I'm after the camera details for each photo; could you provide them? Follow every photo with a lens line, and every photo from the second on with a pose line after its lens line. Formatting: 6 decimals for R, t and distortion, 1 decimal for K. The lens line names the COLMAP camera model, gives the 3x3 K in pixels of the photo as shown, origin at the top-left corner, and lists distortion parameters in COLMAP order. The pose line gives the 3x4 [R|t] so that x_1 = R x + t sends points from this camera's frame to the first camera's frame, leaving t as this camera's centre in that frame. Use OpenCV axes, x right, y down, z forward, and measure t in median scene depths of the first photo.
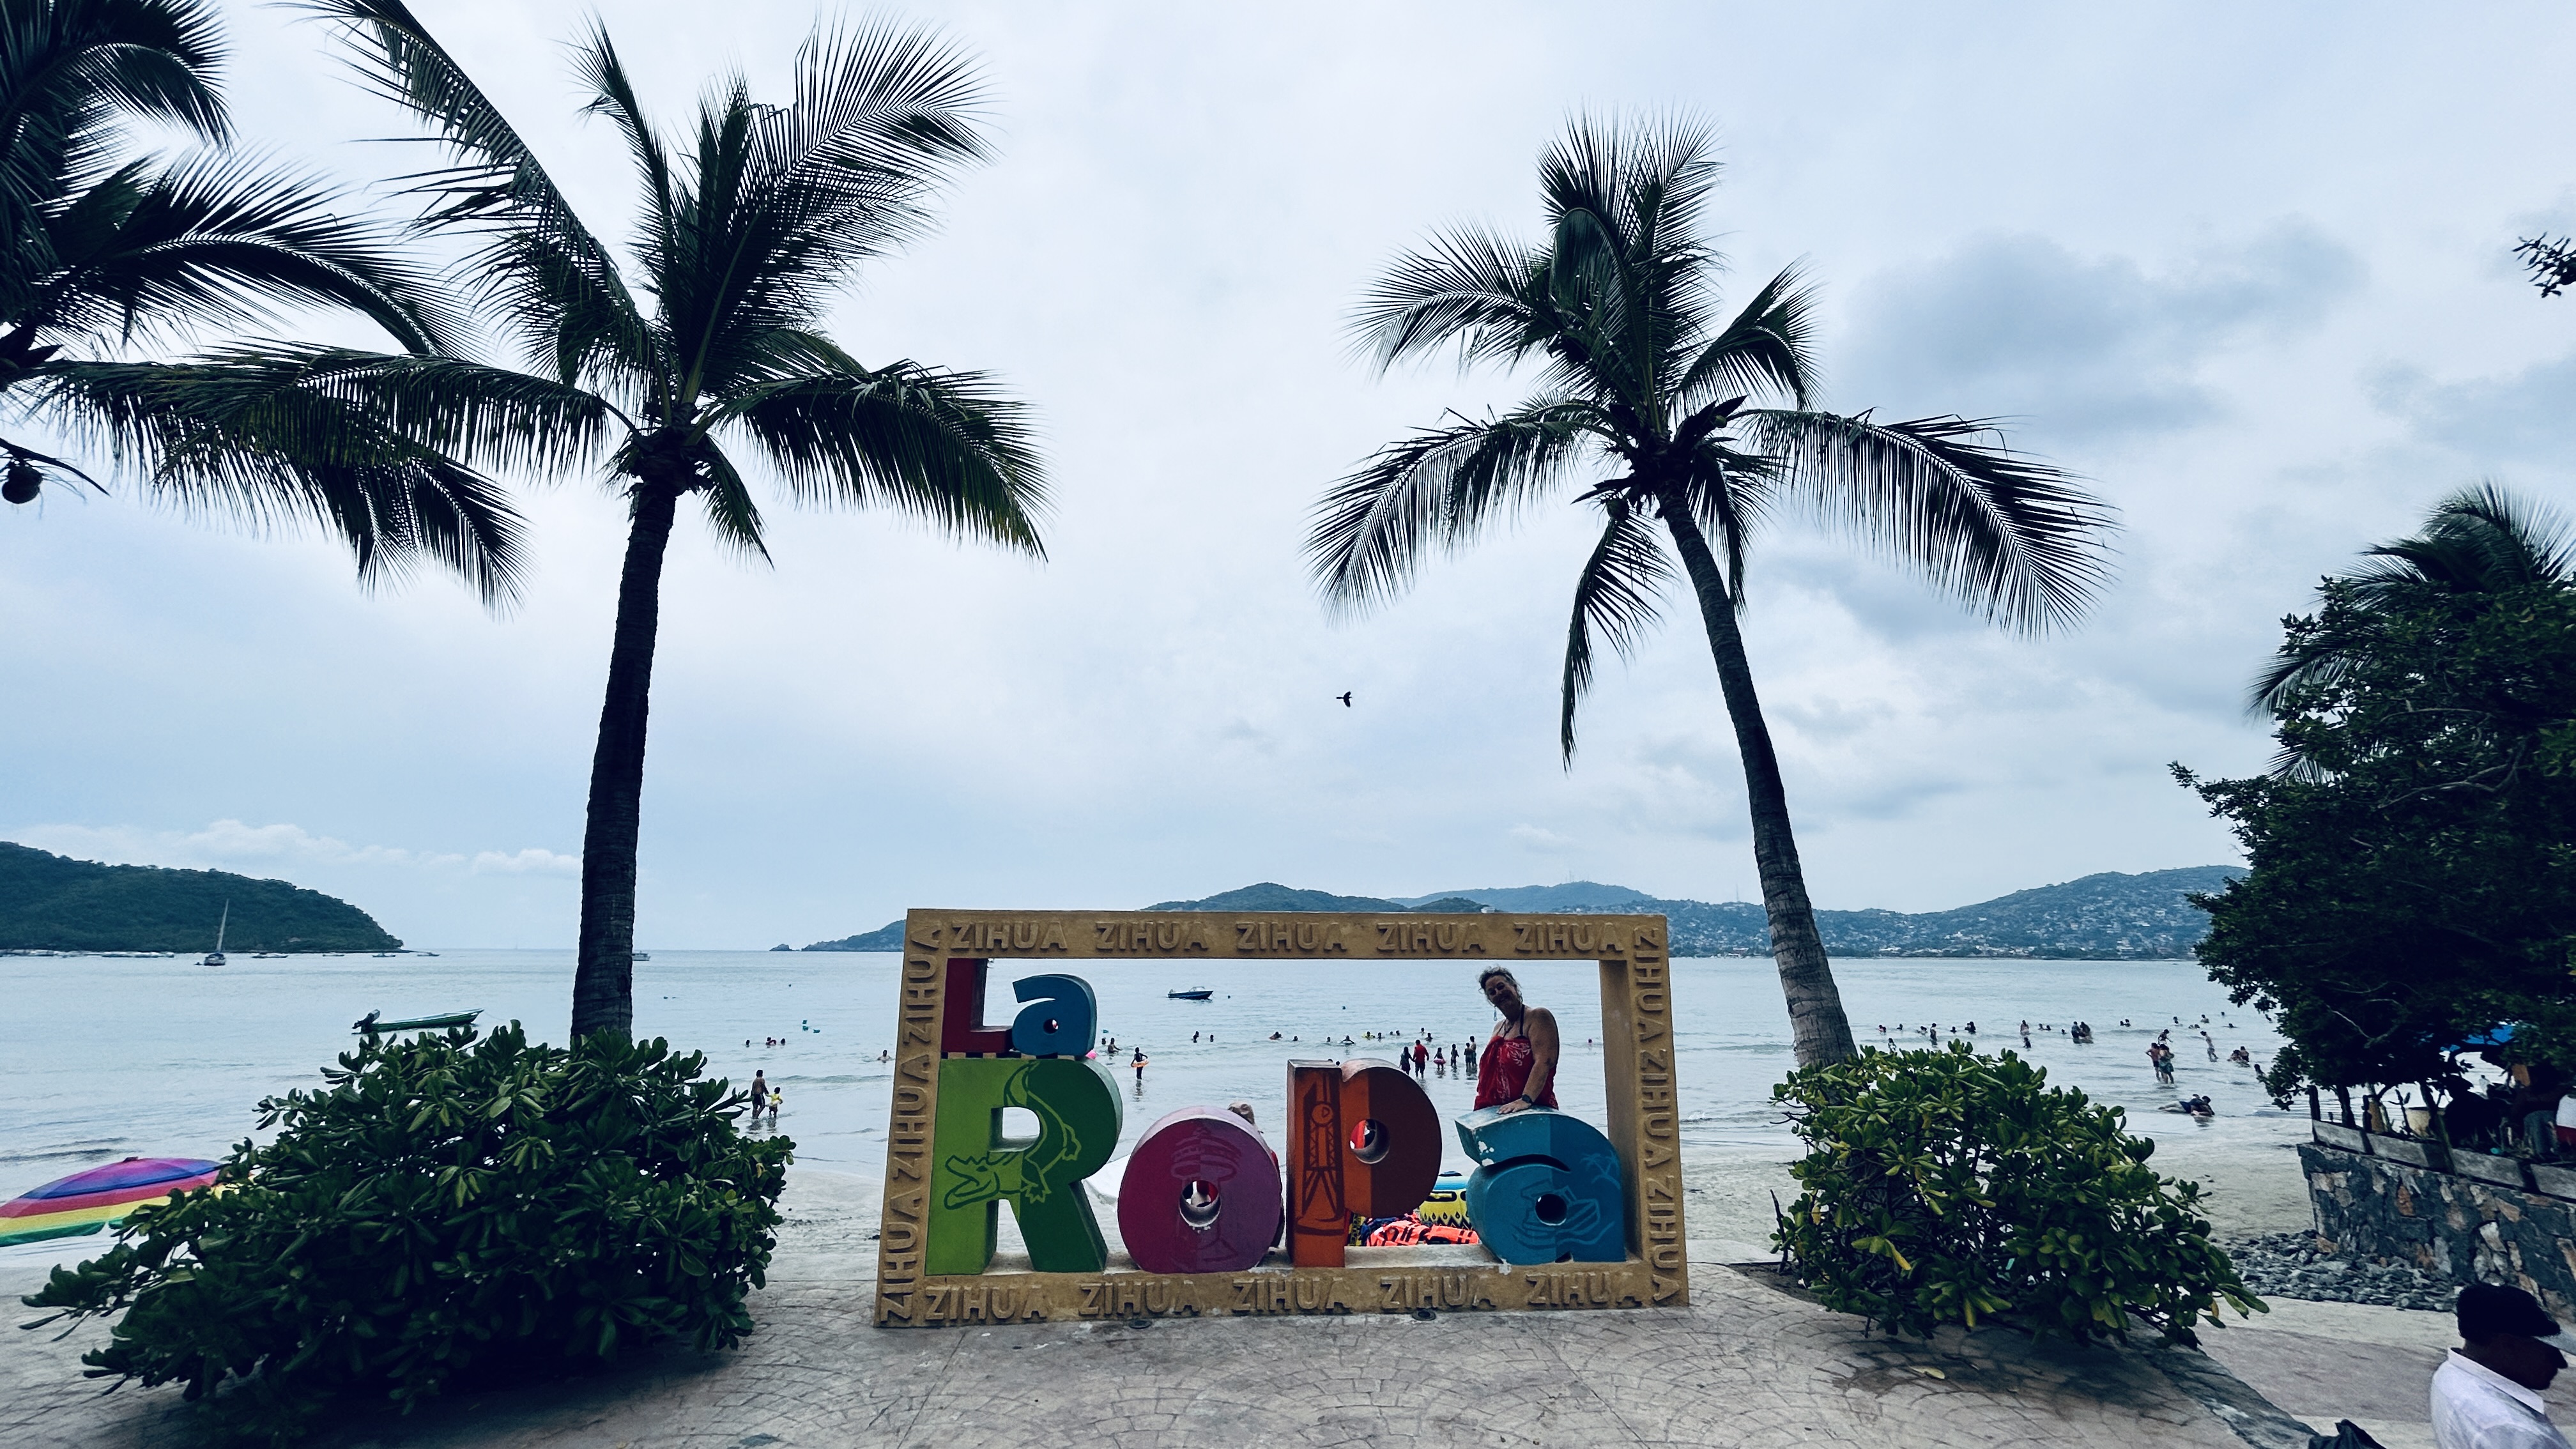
lens RADIAL K [[1066.8, 0, 1288.5], [0, 1066.8, 716.2], [0, 0, 1]] dist [0.000972, -0.000562]
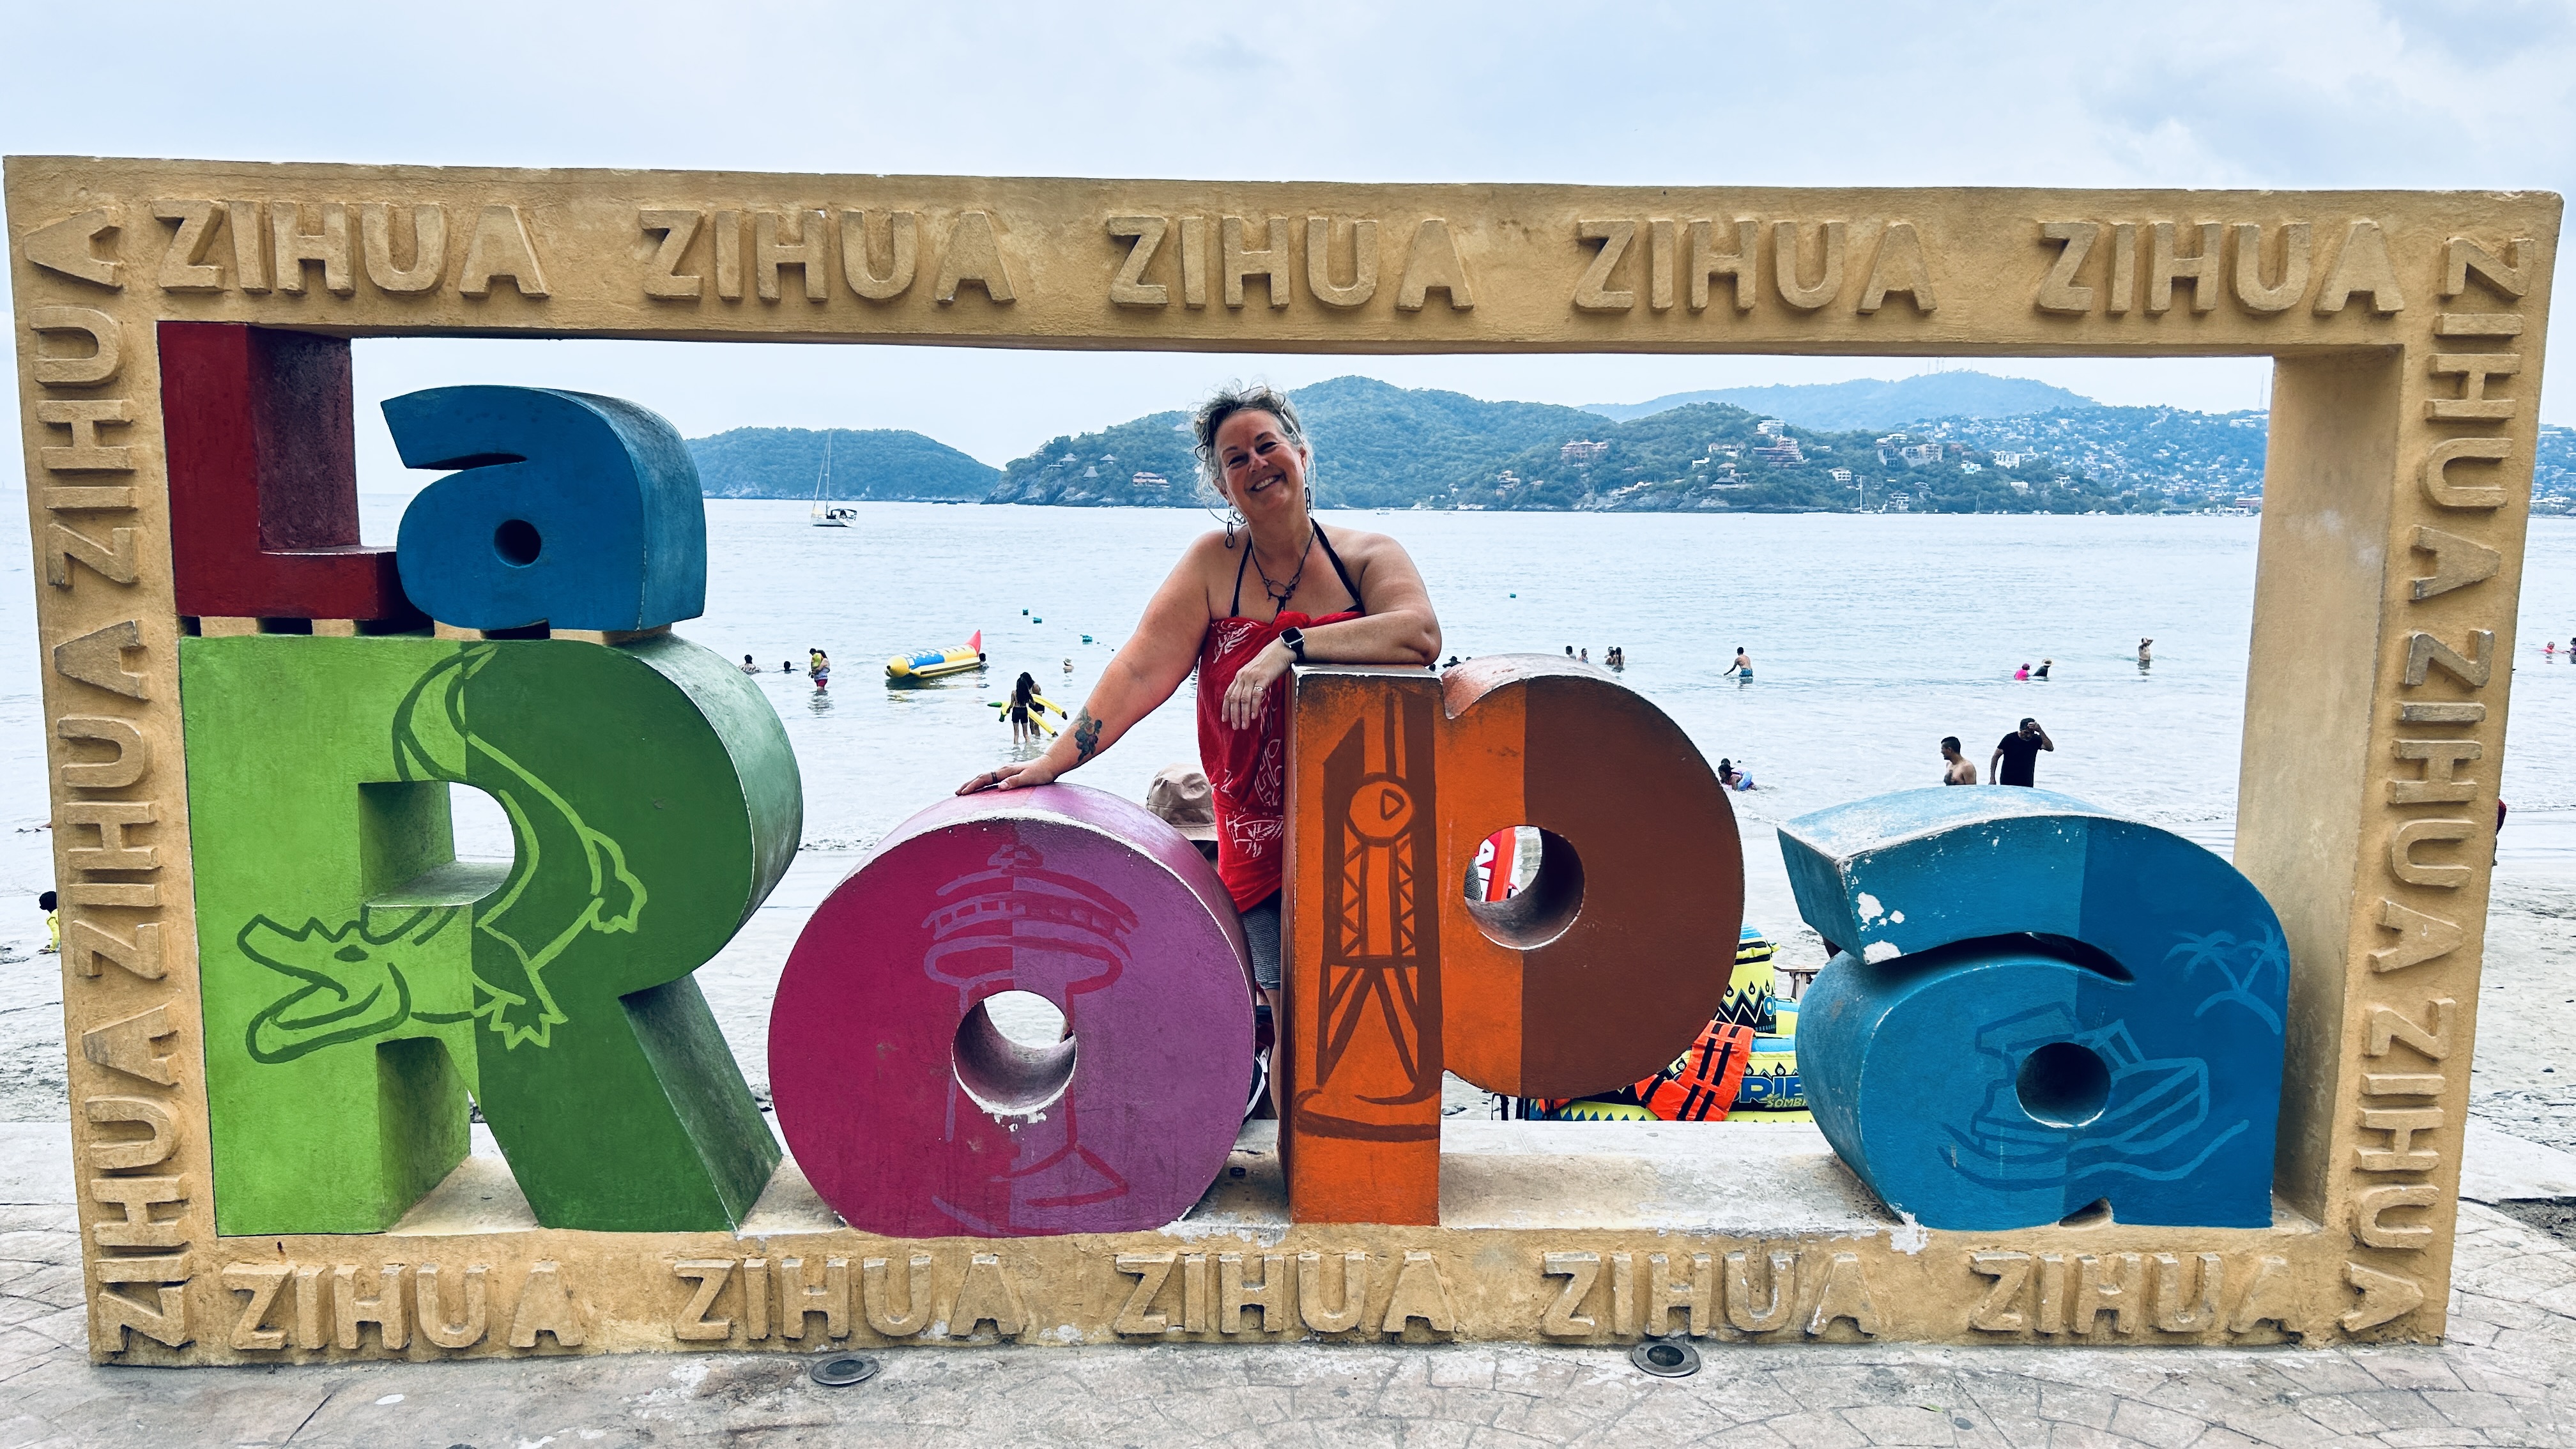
lens RADIAL K [[1981.5, 0, 1295.4], [0, 1981.5, 747.3], [0, 0, 1]] dist [0.015909, -0.001609]
pose [[0.998812, 0.010577, -0.047578, 0.034701], [0.005847, 0.943116, 0.332412, 0.155264], [0.048388, -0.332295, 0.941934, 0.440415]]
